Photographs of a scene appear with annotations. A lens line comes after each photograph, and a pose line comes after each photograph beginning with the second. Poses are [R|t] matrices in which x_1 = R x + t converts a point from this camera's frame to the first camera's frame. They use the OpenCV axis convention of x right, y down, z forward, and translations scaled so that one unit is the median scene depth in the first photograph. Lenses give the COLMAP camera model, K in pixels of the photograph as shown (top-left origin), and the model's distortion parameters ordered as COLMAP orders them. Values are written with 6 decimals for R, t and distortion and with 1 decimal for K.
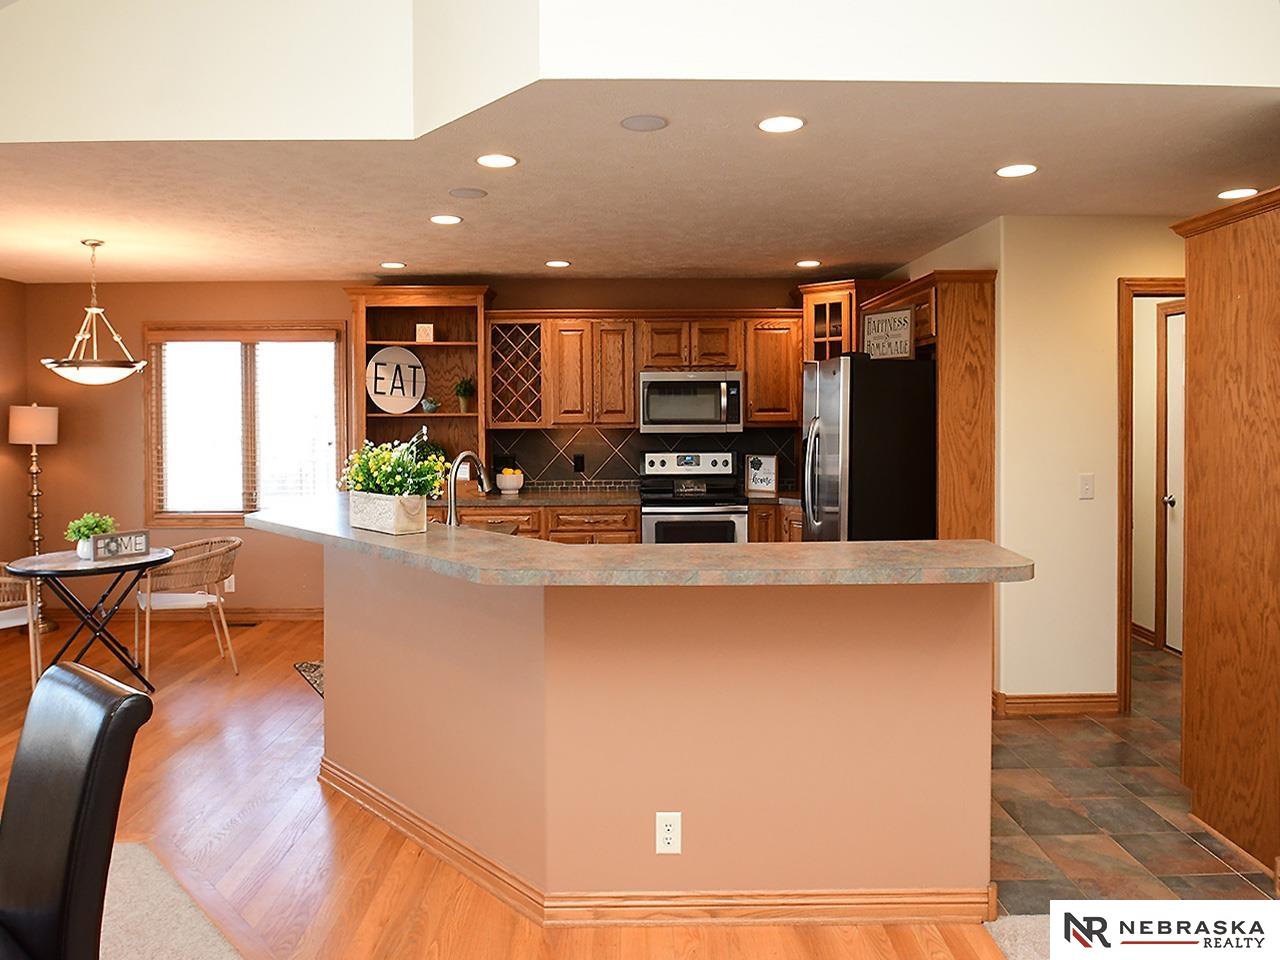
lens RADIAL K [[897.4, 0, 649.7], [0, 897.4, 428.0], [0, 0, 1]] dist [-0.034788, 0.000865]
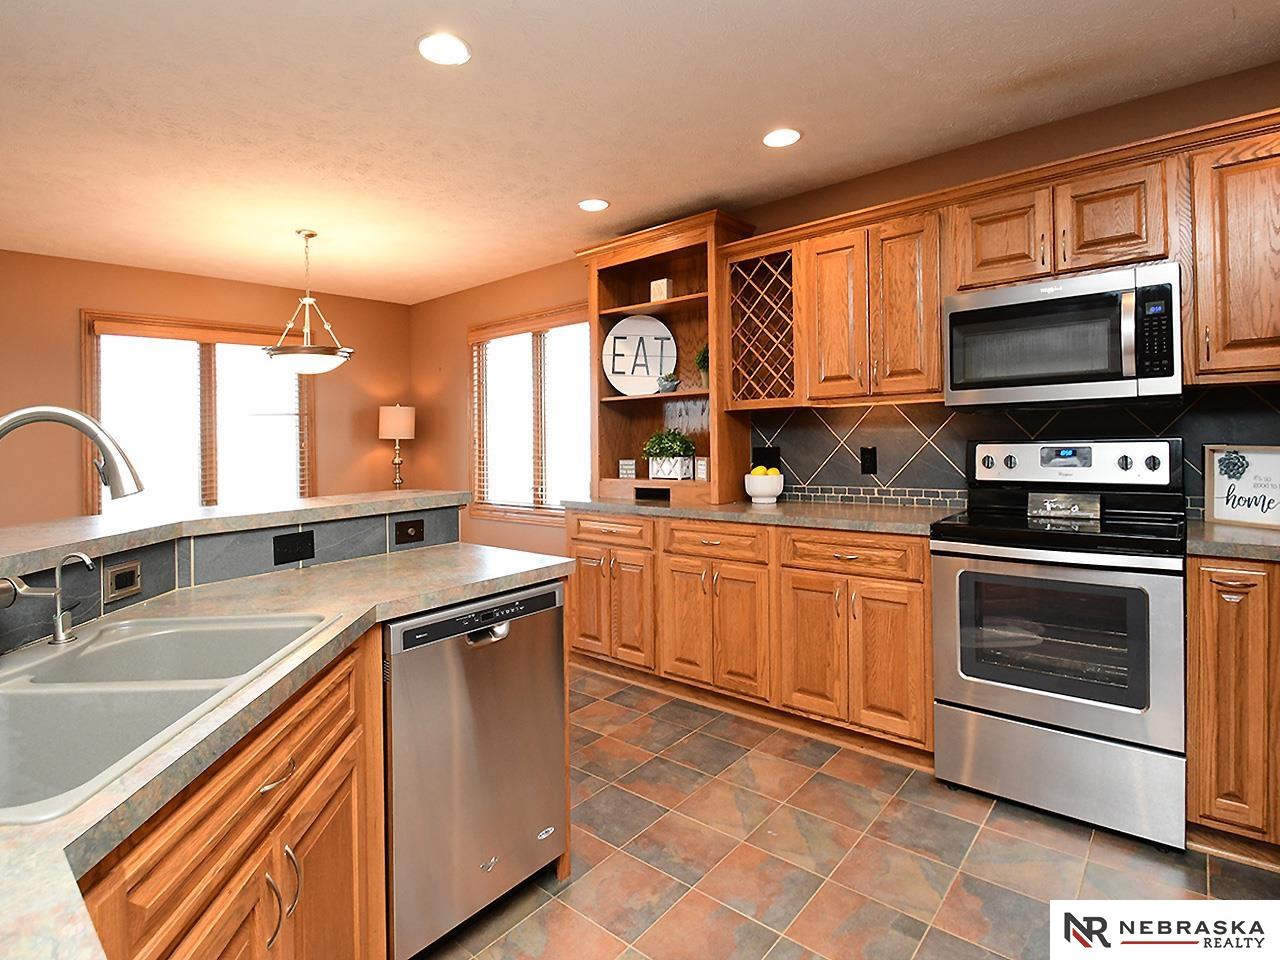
lens RADIAL K [[674.6, 0, 623.3], [0, 674.6, 437.2], [0, 0, 1]] dist [-0.001824, -0.001118]
pose [[0.756761, -0.011743, -0.653587, 0.109482], [0.005432, 0.999917, -0.011675, 0.028308], [0.653669, 0.005285, 0.756762, 0.538340]]
